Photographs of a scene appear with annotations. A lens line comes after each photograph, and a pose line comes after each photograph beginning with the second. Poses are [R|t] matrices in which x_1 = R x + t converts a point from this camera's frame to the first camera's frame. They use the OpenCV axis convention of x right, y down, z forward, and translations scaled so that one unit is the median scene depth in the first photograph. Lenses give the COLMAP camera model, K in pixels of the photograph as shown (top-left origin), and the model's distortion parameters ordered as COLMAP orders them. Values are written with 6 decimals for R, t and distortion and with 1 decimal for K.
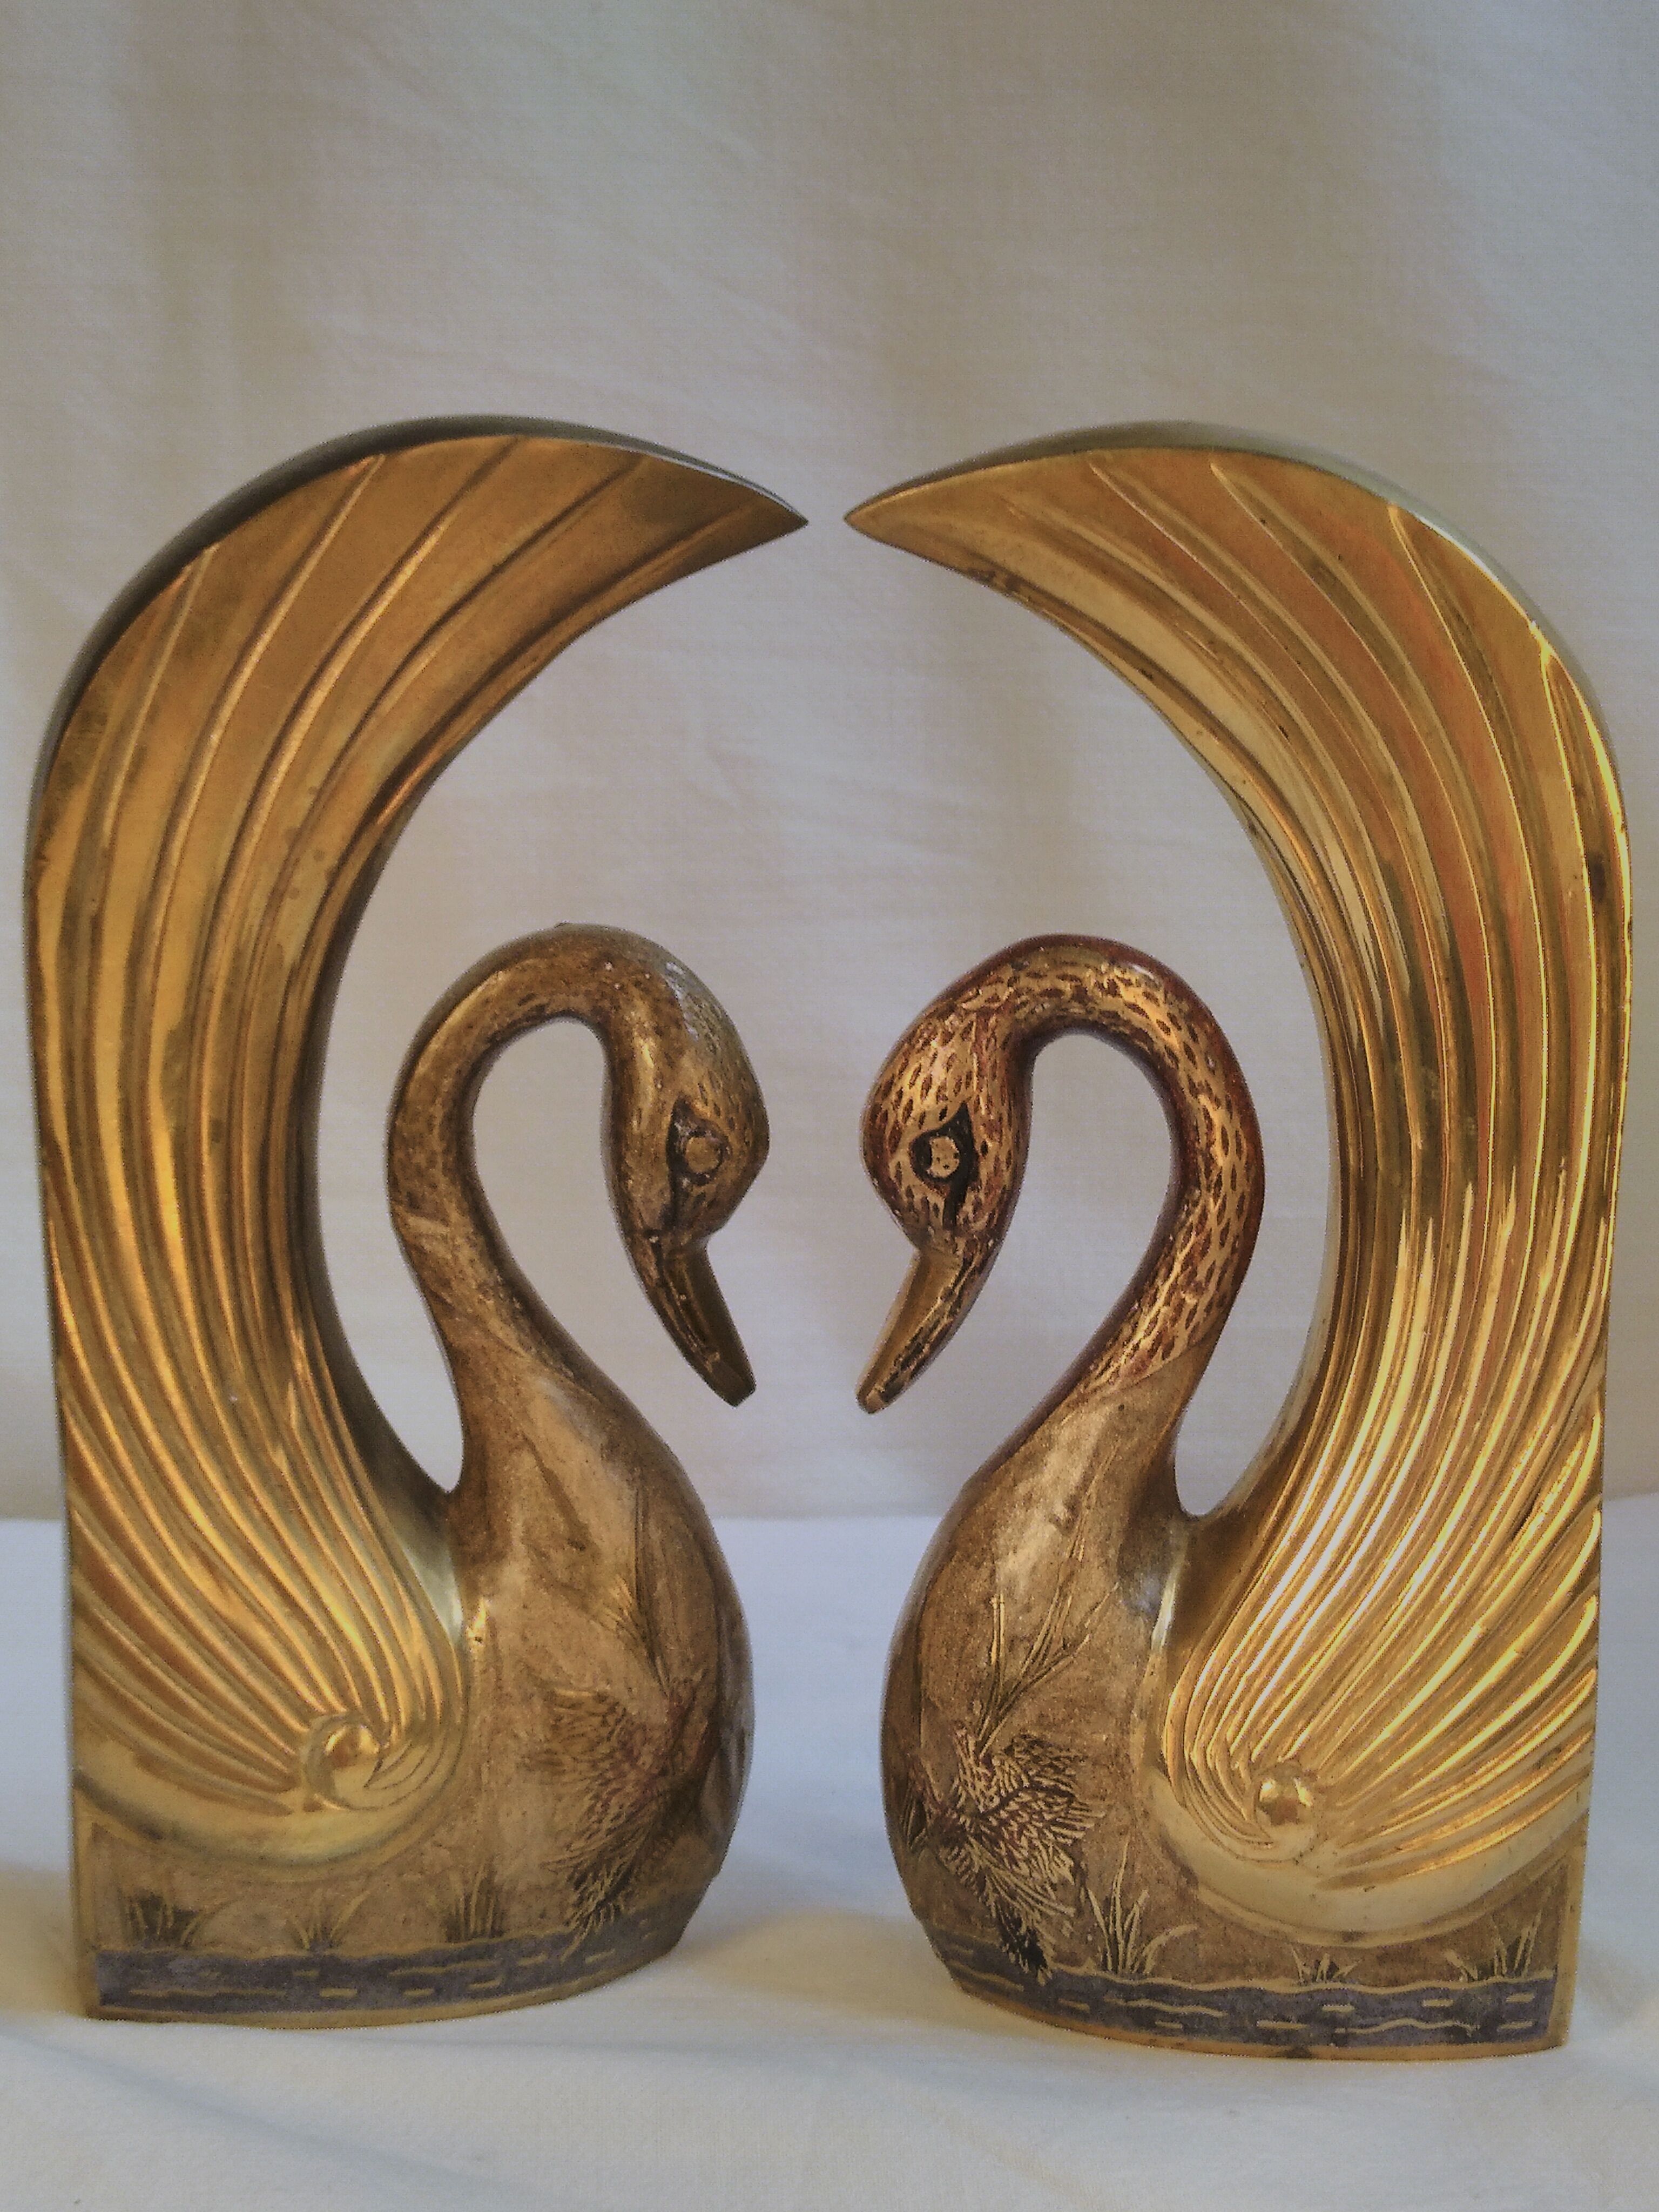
lens RADIAL K [[3586.4, 0, 829.5], [0, 3586.4, 1106.0], [0, 0, 1]] dist [-0.006870, -0.048944]
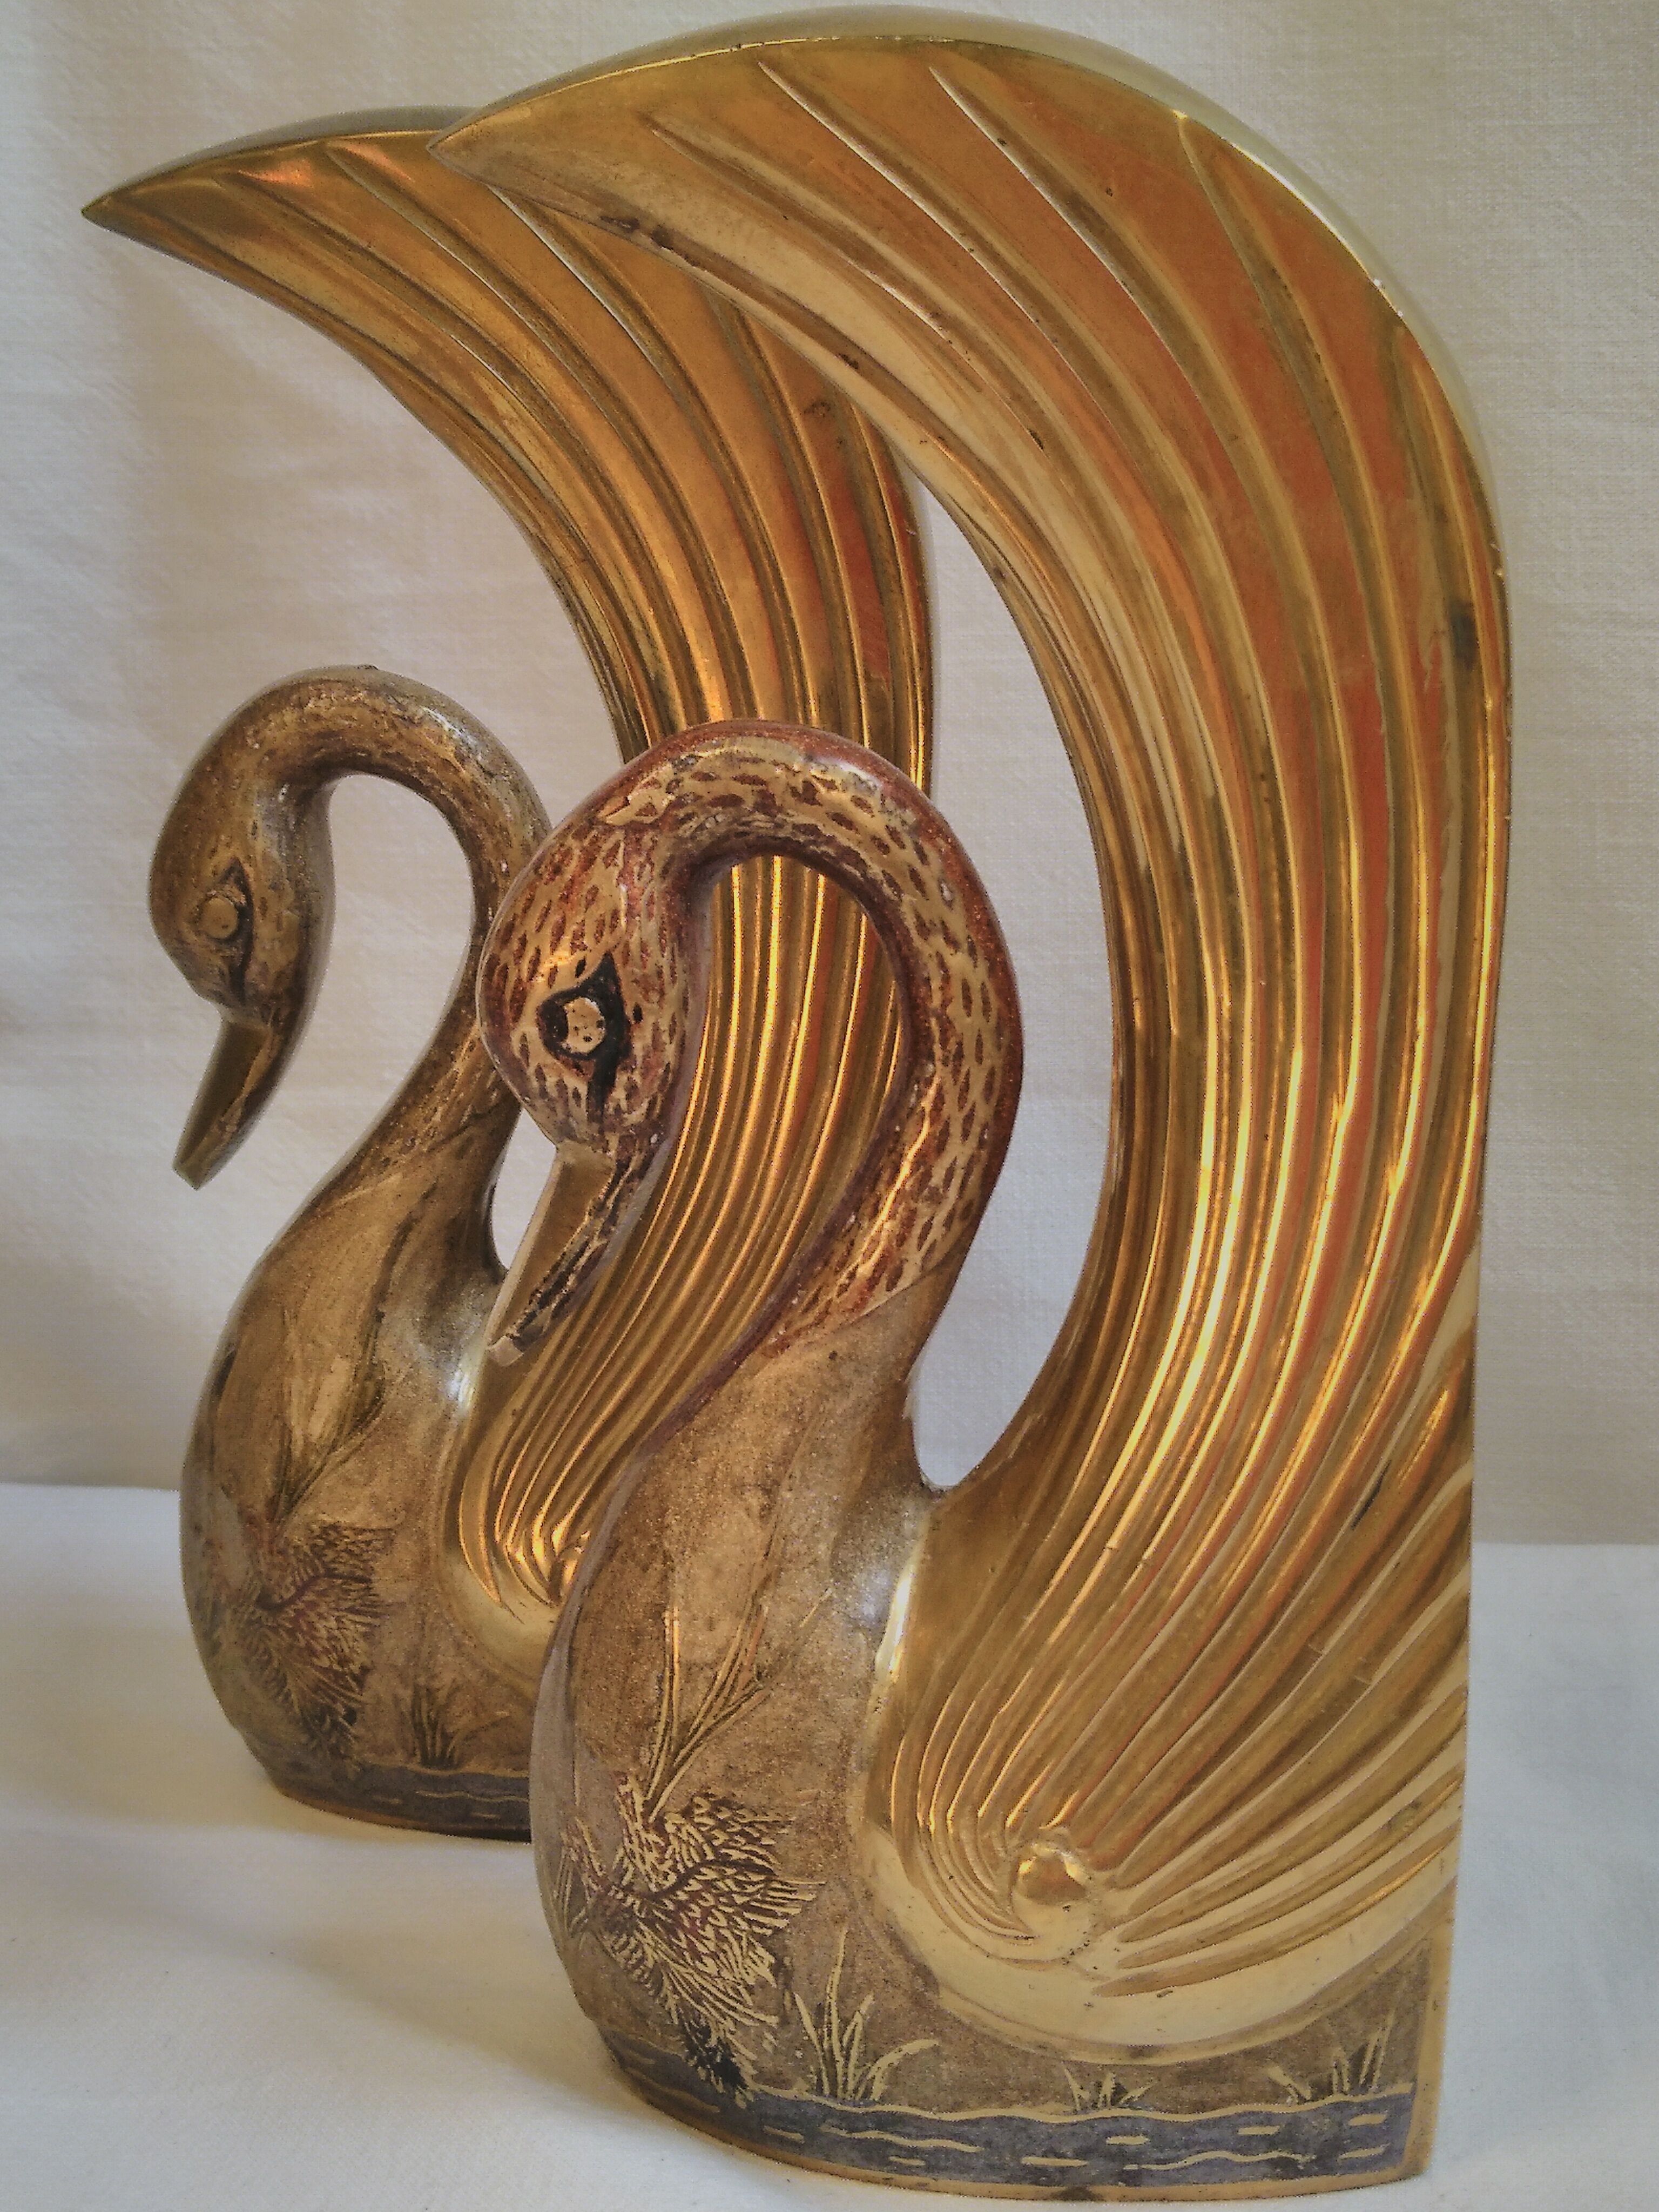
lens RADIAL K [[3586.4, 0, 829.5], [0, 3586.4, 1106.0], [0, 0, 1]] dist [-0.006870, -0.048944]
pose [[0.999780, -0.014206, 0.015452, 0.070365], [0.013045, 0.997263, 0.072782, -0.022273], [-0.016443, -0.072565, 0.997228, 0.261147]]
